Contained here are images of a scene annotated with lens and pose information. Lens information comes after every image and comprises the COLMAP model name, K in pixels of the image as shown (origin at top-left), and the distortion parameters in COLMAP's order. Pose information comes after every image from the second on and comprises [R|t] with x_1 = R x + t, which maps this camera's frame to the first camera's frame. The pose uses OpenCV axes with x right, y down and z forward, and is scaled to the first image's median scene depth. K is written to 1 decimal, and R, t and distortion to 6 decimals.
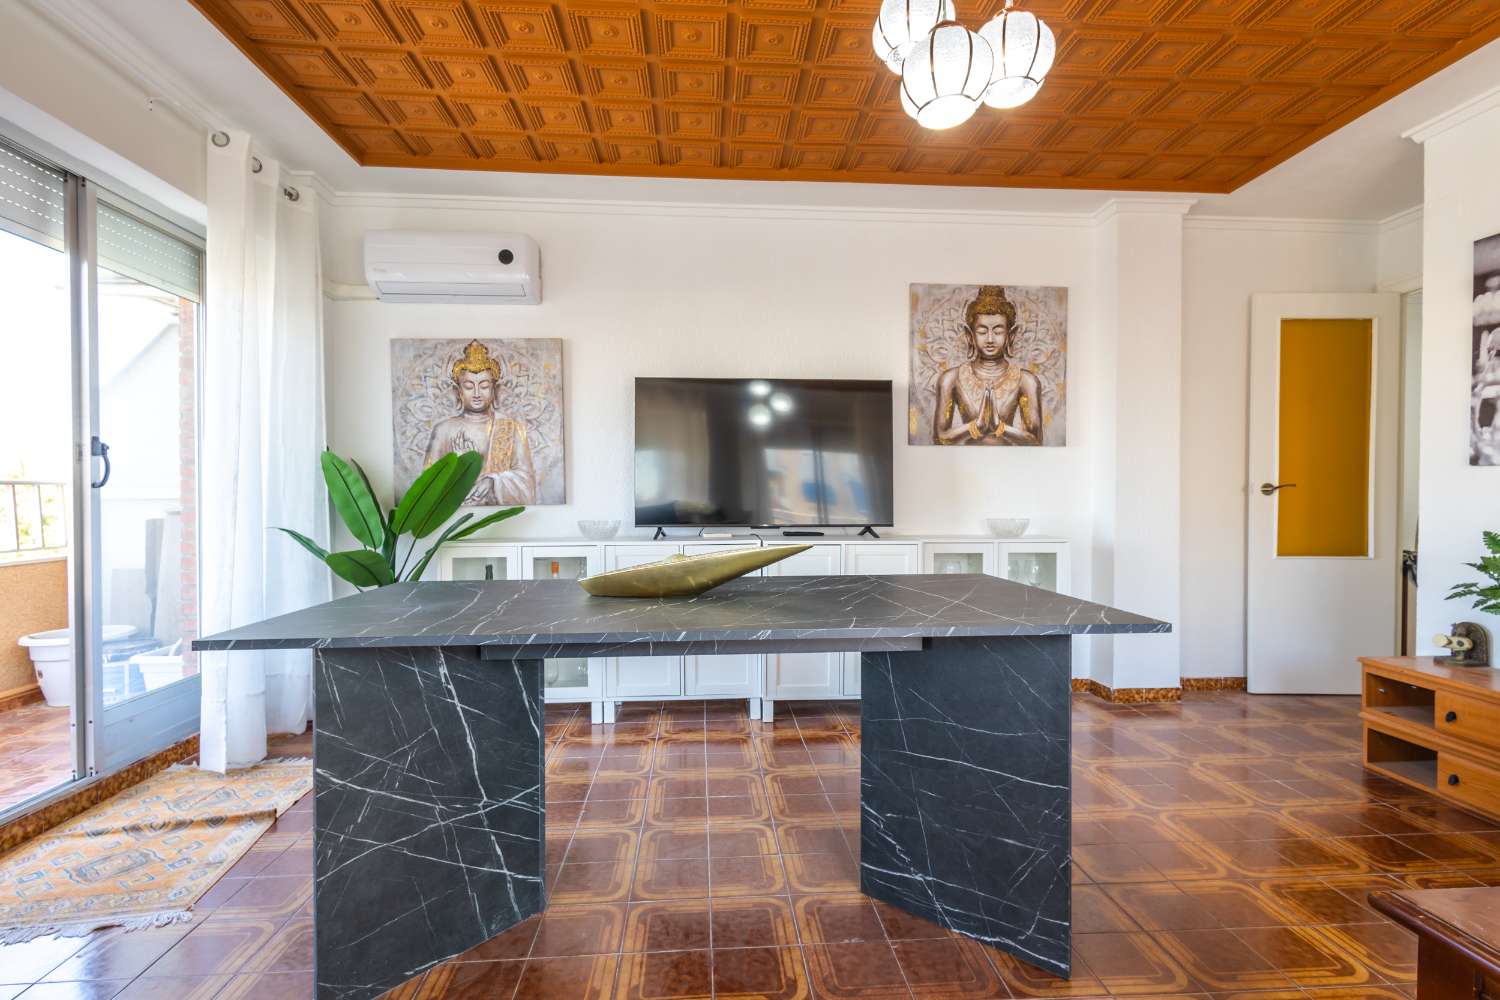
lens RADIAL K [[710.8, 0, 752.0], [0, 710.8, 503.1], [0, 0, 1]] dist [0.012603, -0.003279]
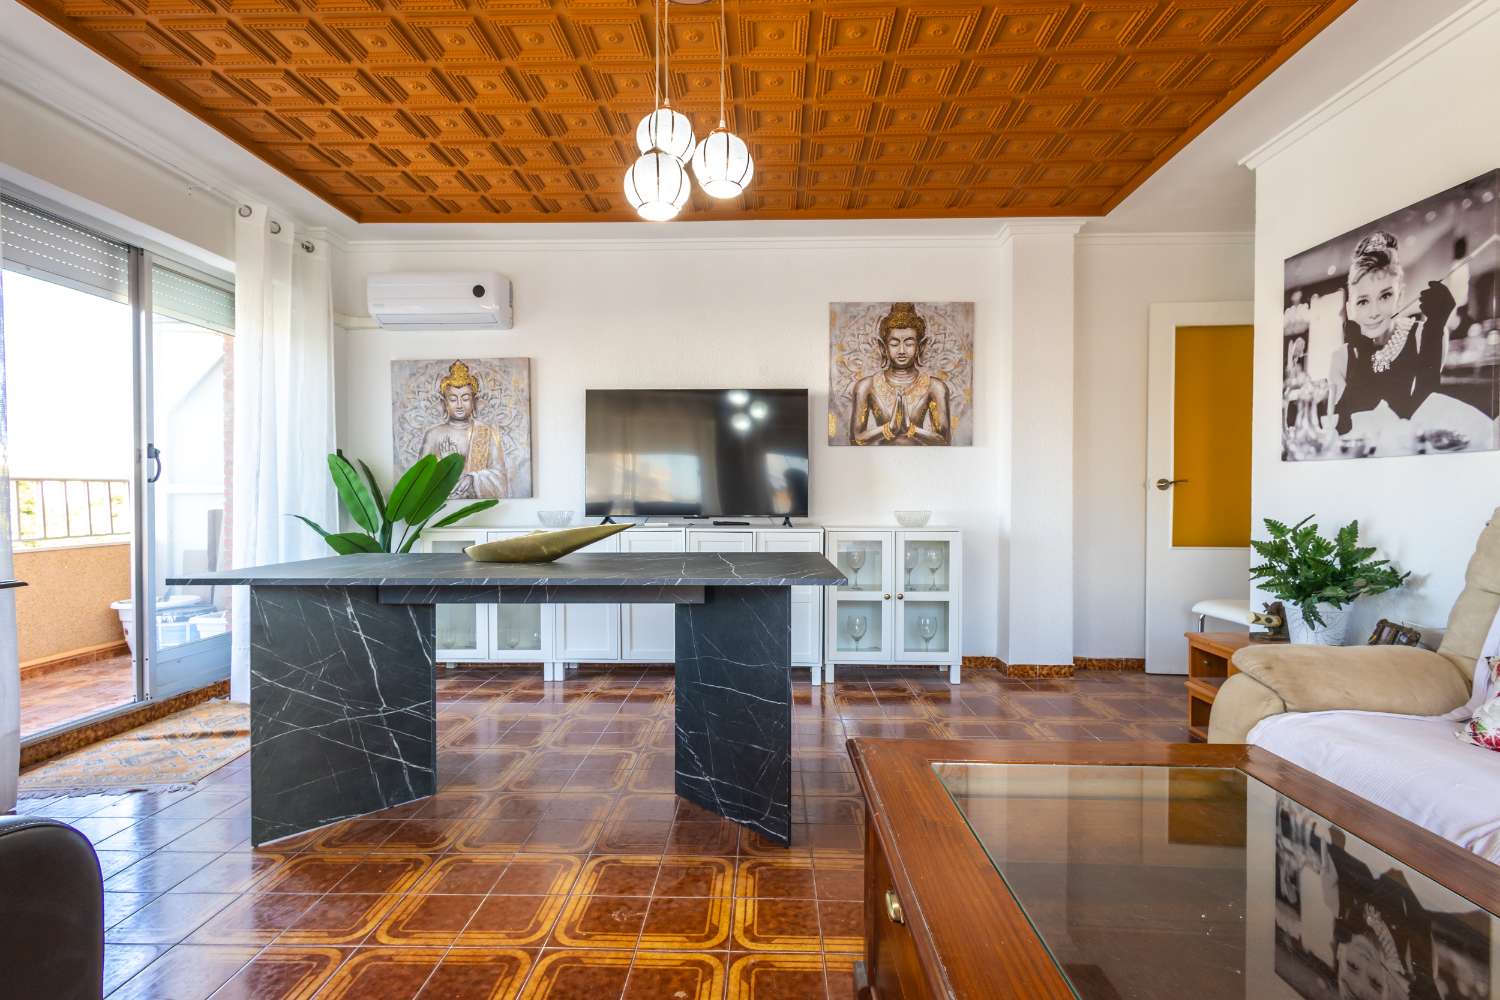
lens RADIAL K [[710.8, 0, 751.4], [0, 710.8, 503.1], [0, 0, 1]] dist [0.012603, -0.003279]
pose [[0.995067, 0.001315, -0.099198, 0.220122], [-0.001465, 0.999998, -0.001443, 0.011887], [0.099196, 0.001582, 0.995067, -0.141359]]
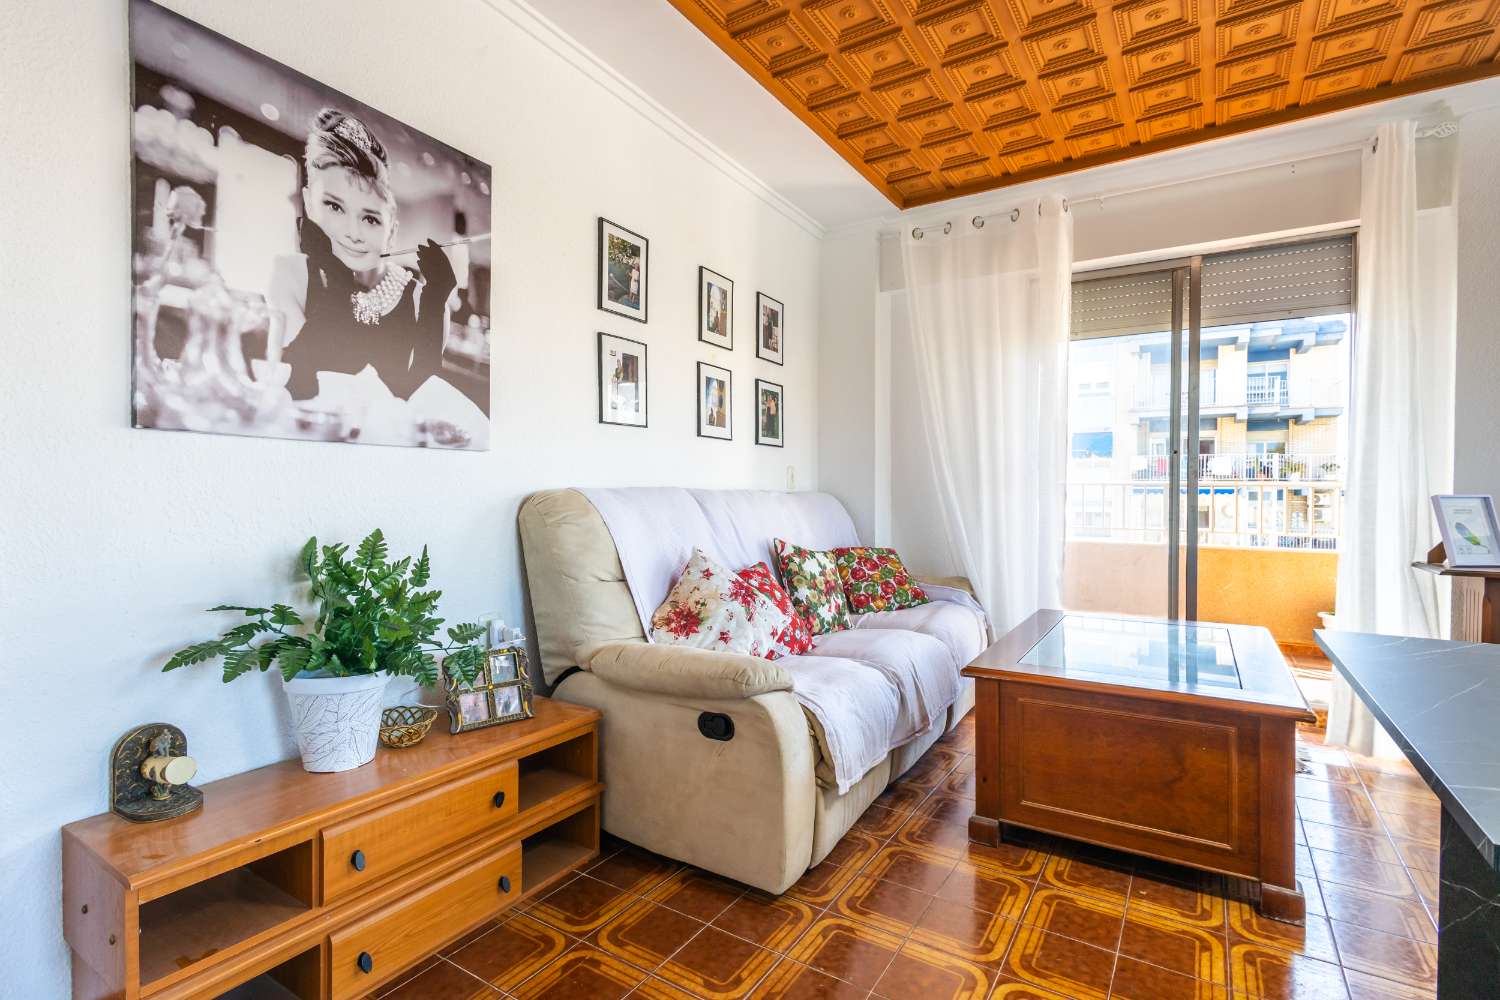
lens RADIAL K [[710.8, 0, 745.5], [0, 710.8, 506.0], [0, 0, 1]] dist [0.012603, -0.003279]
pose [[-0.795229, -0.021480, 0.605928, 0.250724], [-0.000096, 0.999377, 0.035301, -0.009835], [-0.606309, 0.028014, -0.794736, 0.868079]]
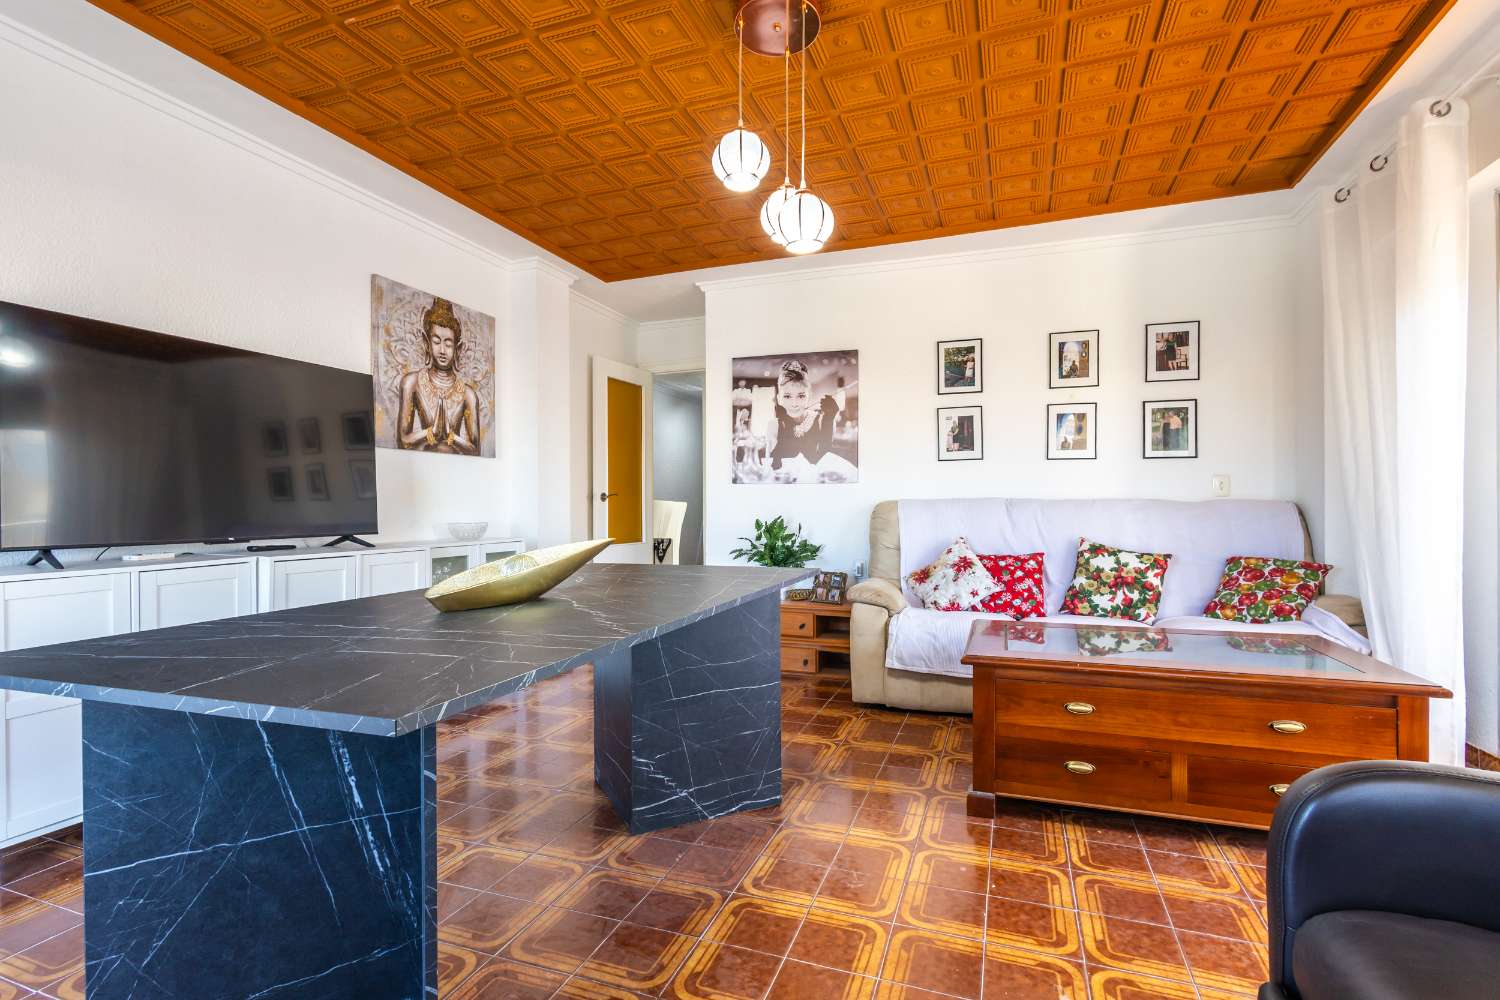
lens RADIAL K [[697.3, 0, 749.5], [0, 697.3, 508.1], [0, 0, 1]] dist [0.008962, 0.000310]
pose [[0.418051, -0.006948, 0.908397, -0.422934], [0.016388, 0.999866, 0.000105, 0.007179], [-0.908276, 0.014842, 0.418108, 0.179695]]
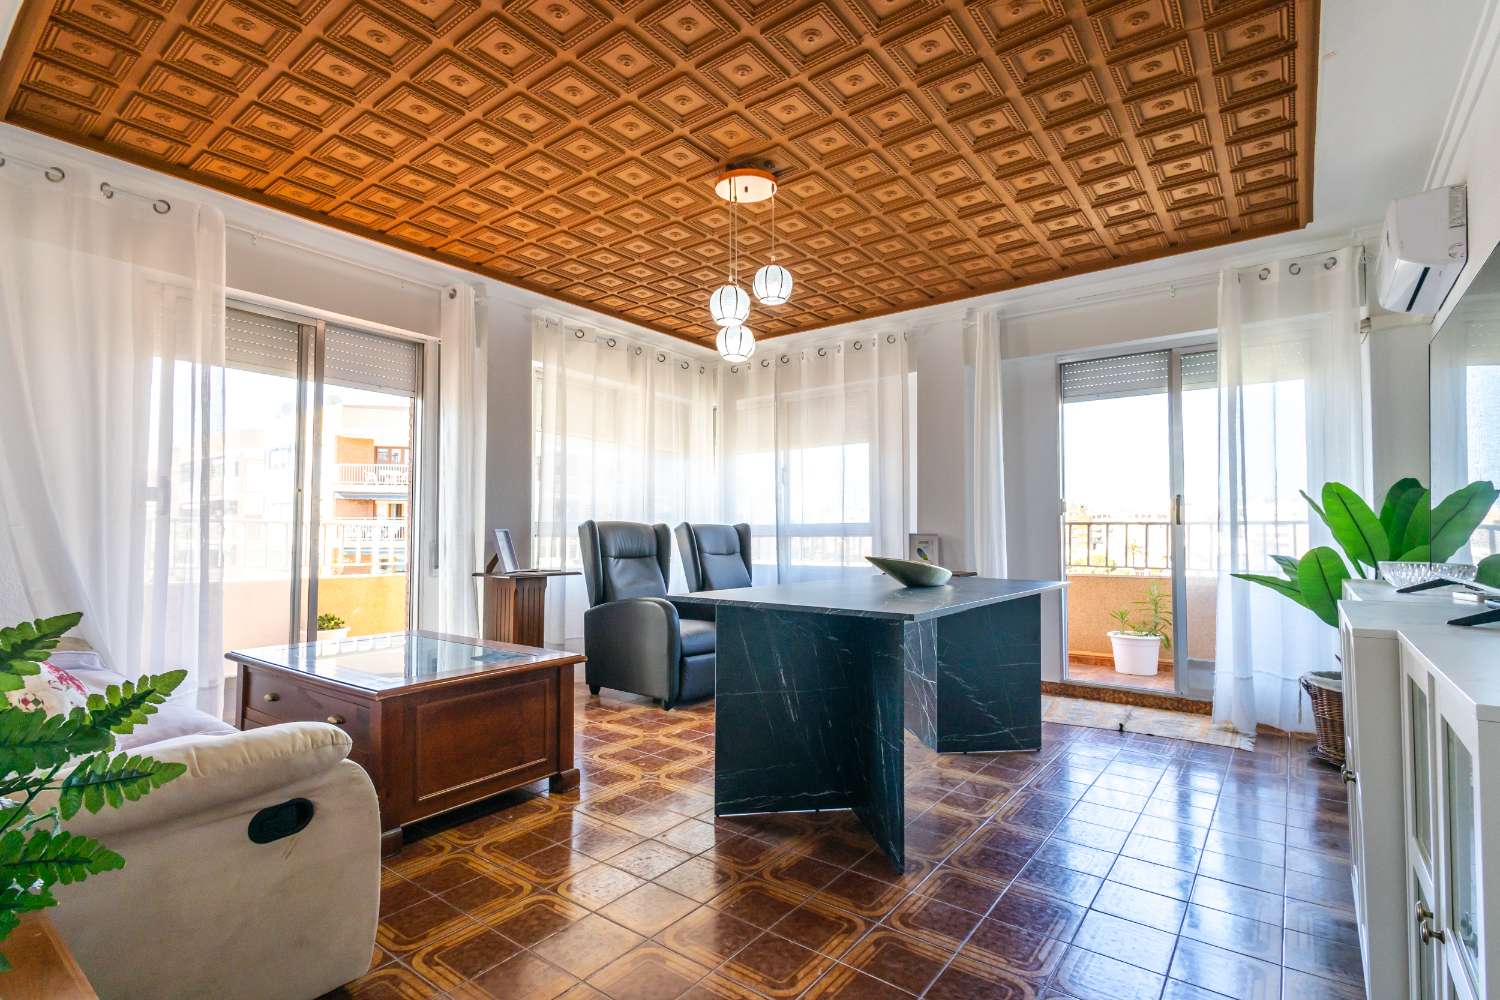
lens RADIAL K [[697.3, 0, 766.2], [0, 697.3, 505.9], [0, 0, 1]] dist [0.008962, 0.000310]
pose [[-0.660191, -0.036185, -0.750225, 0.701426], [-0.013139, 0.999242, -0.036633, 0.002401], [0.750982, -0.014328, -0.660167, 0.942970]]
